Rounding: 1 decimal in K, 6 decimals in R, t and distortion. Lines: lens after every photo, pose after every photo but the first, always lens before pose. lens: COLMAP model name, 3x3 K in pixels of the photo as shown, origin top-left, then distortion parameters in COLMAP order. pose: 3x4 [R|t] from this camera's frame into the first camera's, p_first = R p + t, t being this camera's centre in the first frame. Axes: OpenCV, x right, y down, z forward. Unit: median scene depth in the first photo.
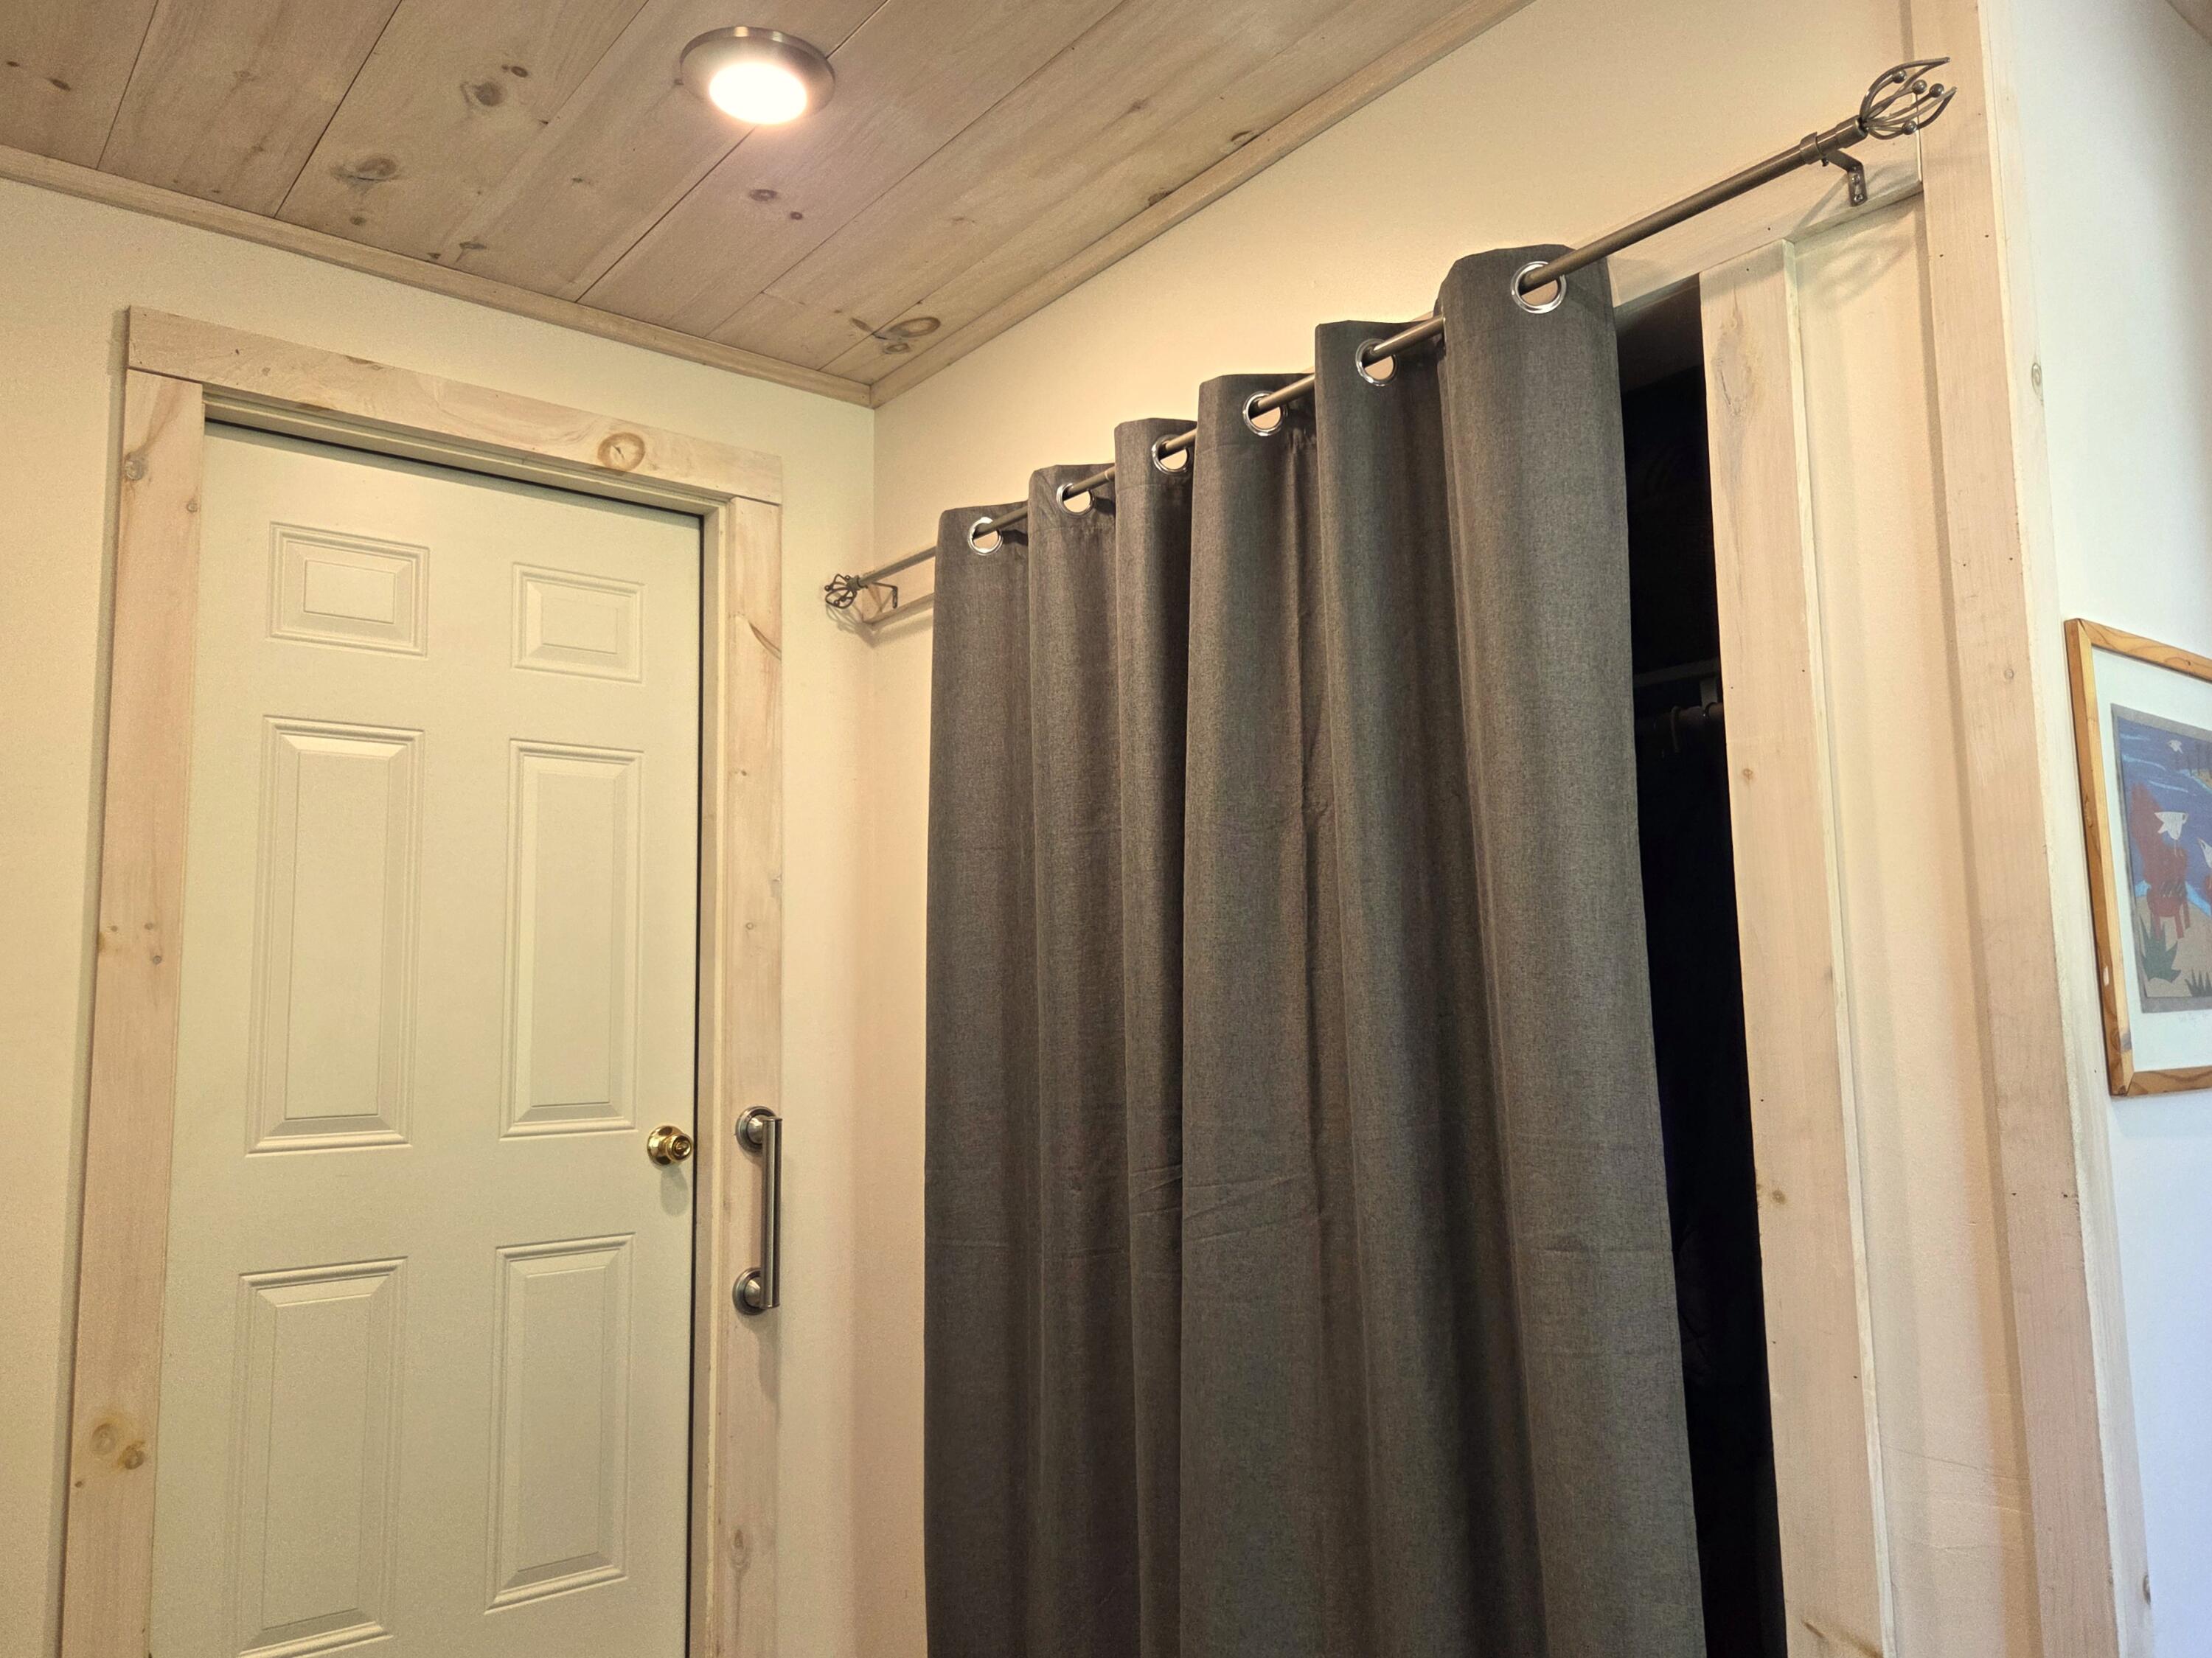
lens RADIAL K [[1565.9, 0, 1101.7], [0, 1565.9, 826.4], [0, 0, 1]] dist [0.094656, -0.093045]
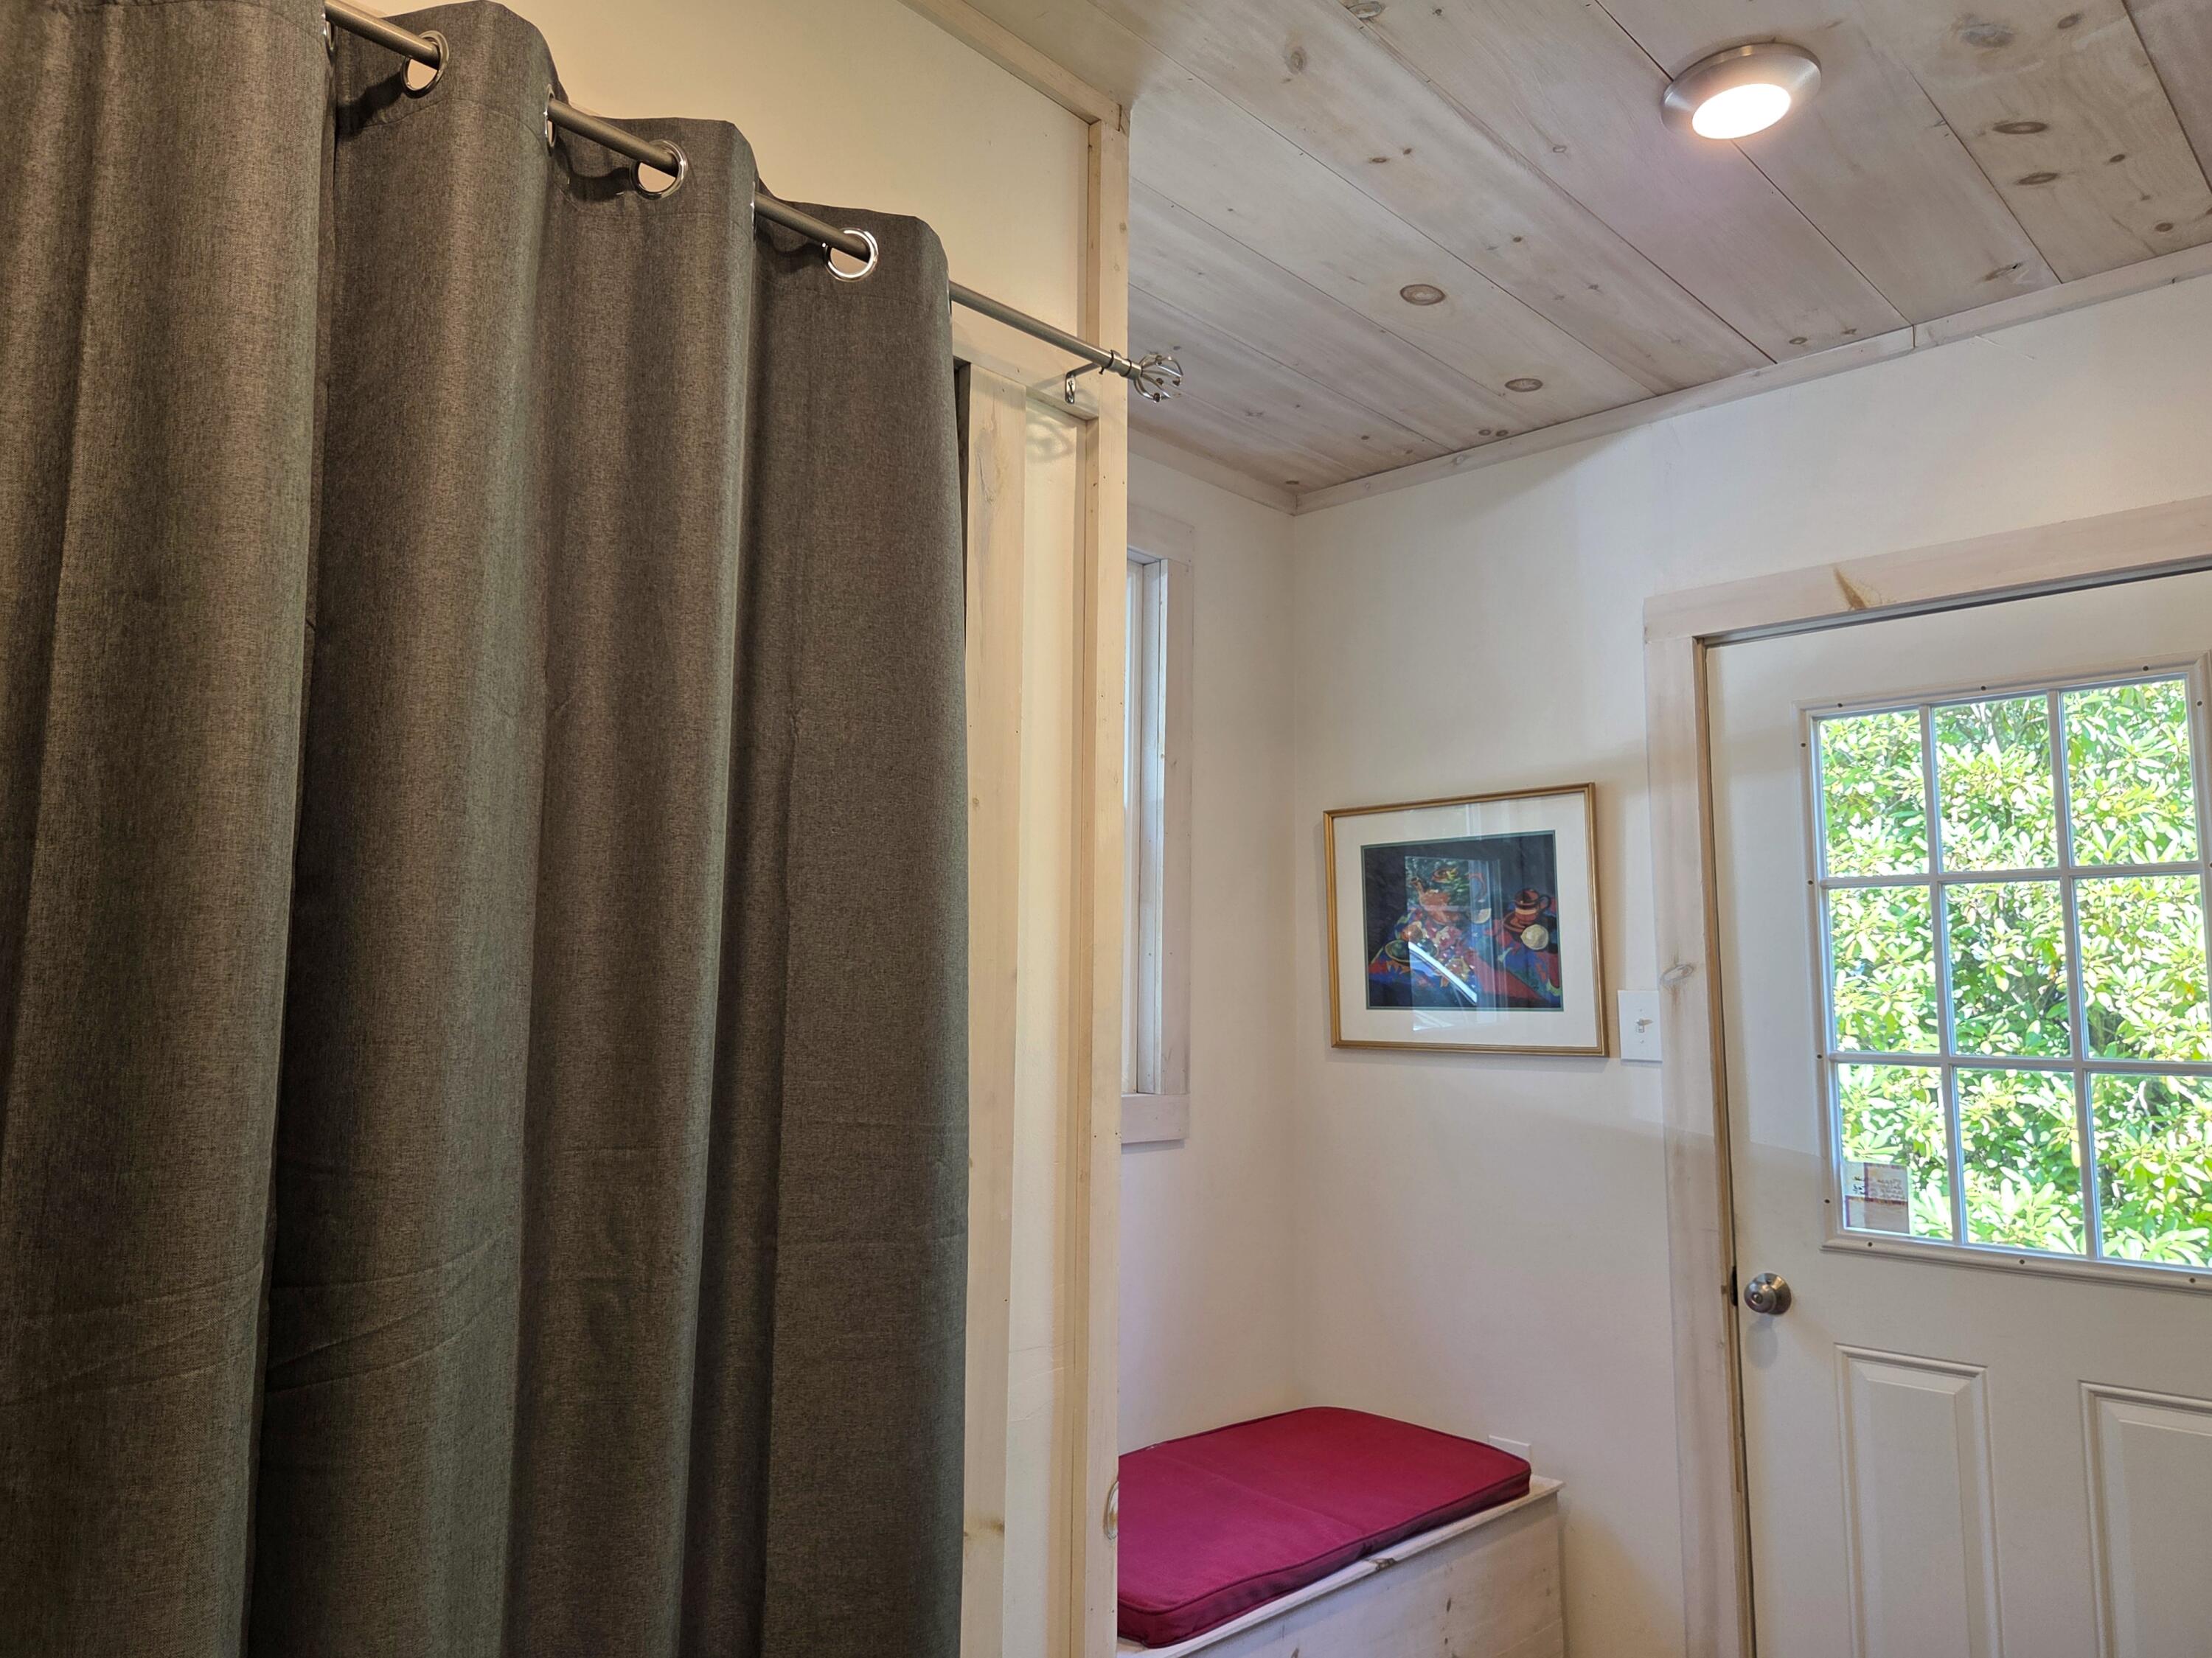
lens RADIAL K [[1520.4, 0, 1103.8], [0, 1520.4, 821.3], [0, 0, 1]] dist [0.087327, -0.083459]
pose [[-0.145885, 0.129614, 0.980774, -0.721919], [-0.120022, 0.981738, -0.147595, 0.137100], [-0.981994, -0.139247, -0.127664, 1.059963]]
